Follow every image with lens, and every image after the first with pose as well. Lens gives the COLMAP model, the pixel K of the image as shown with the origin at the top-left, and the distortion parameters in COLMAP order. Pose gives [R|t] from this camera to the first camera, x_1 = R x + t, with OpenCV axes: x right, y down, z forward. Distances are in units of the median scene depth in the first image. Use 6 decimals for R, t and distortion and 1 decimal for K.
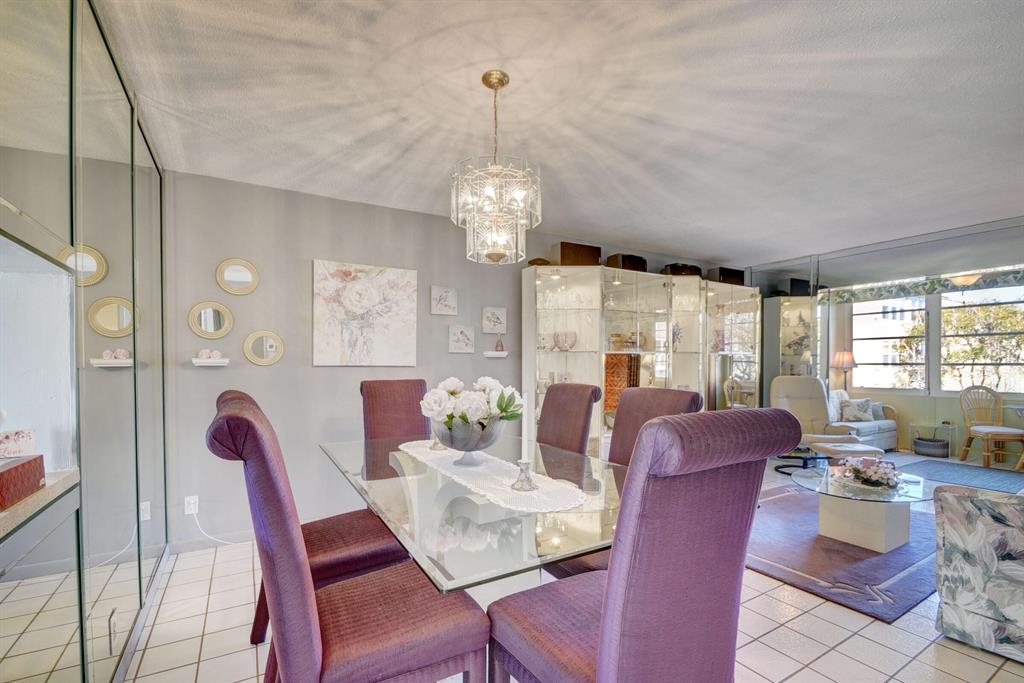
lens RADIAL K [[451.0, 0, 505.1], [0, 451.0, 368.2], [0, 0, 1]] dist [0.013573, -0.017559]
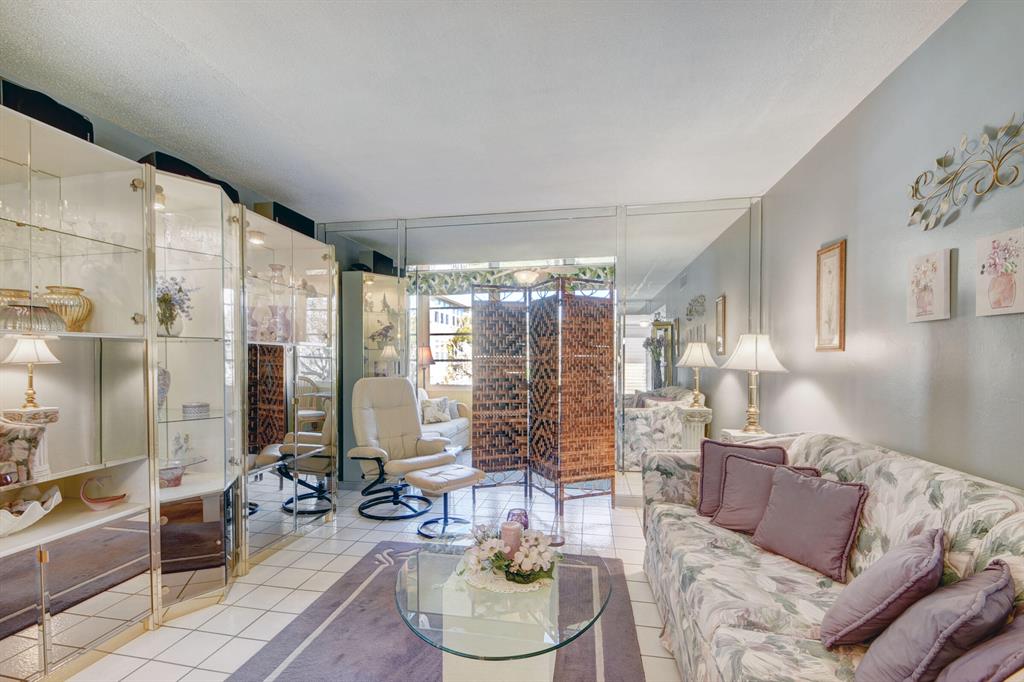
lens RADIAL K [[451.0, 0, 505.1], [0, 451.0, 367.7], [0, 0, 1]] dist [0.013573, -0.017559]
pose [[0.651127, -0.013373, 0.758851, 0.201835], [0.006272, 0.999905, 0.012240, -0.005850], [-0.758943, -0.003211, 0.651149, 0.347578]]
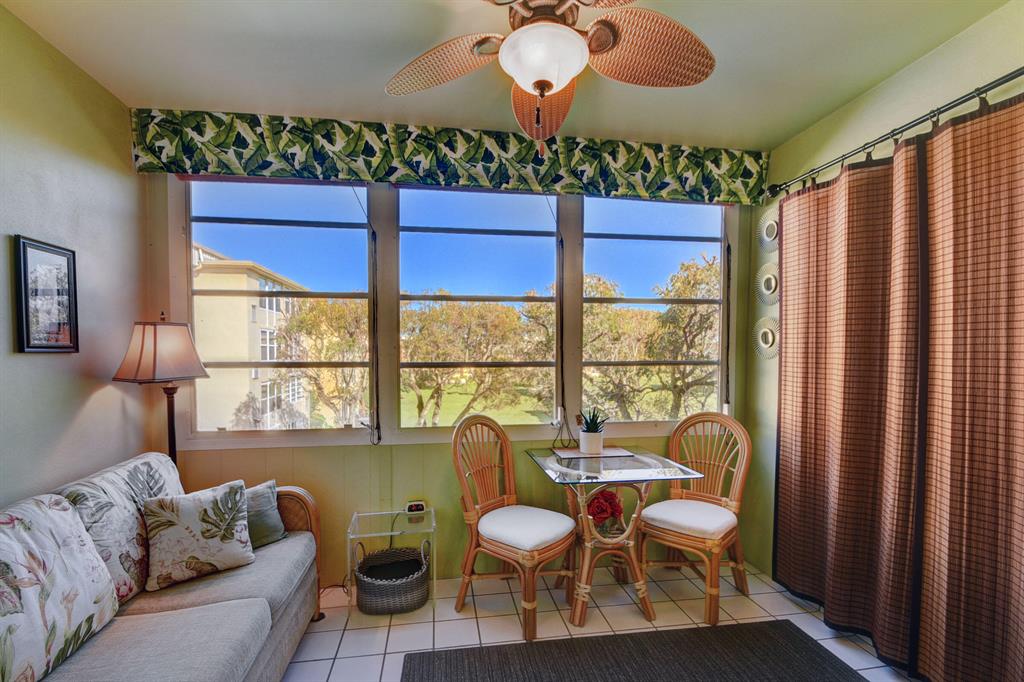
lens RADIAL K [[451.0, 0, 505.1], [0, 451.0, 367.7], [0, 0, 1]] dist [0.013573, -0.017559]
pose [[0.369325, -0.024512, 0.928977, 0.706710], [0.006257, 0.999695, 0.023891, -0.017774], [-0.929279, -0.003011, 0.369366, 0.862246]]
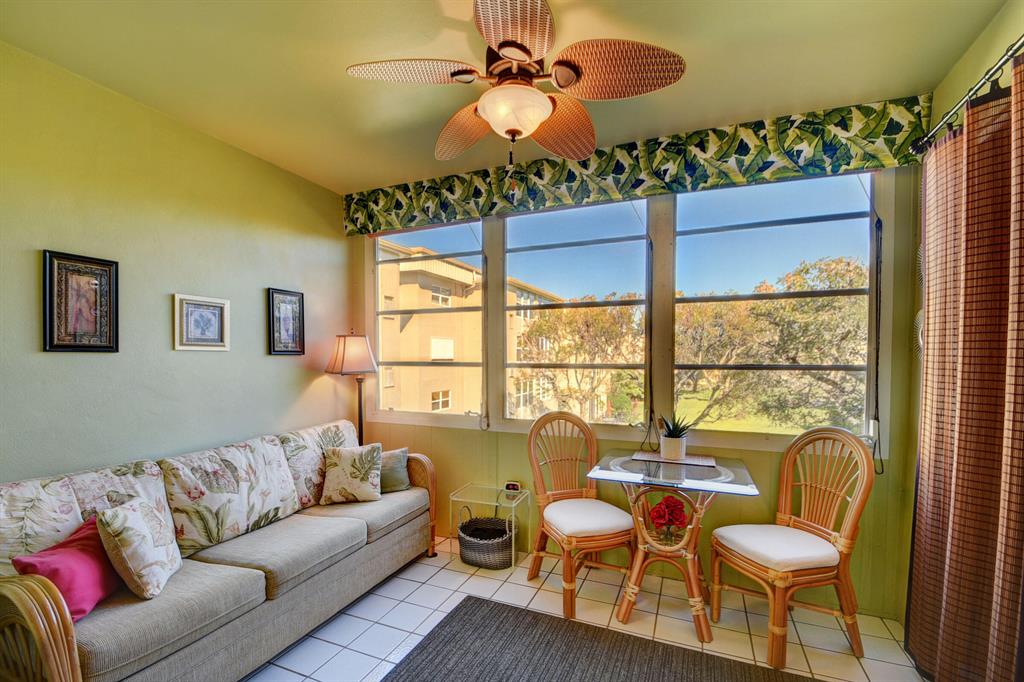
lens RADIAL K [[451.0, 0, 505.1], [0, 451.0, 367.7], [0, 0, 1]] dist [0.013573, -0.017559]
pose [[0.803096, -0.009376, 0.595776, 0.768566], [-0.000620, 0.999863, 0.016570, -0.016530], [-0.595850, -0.013677, 0.802980, 0.688739]]
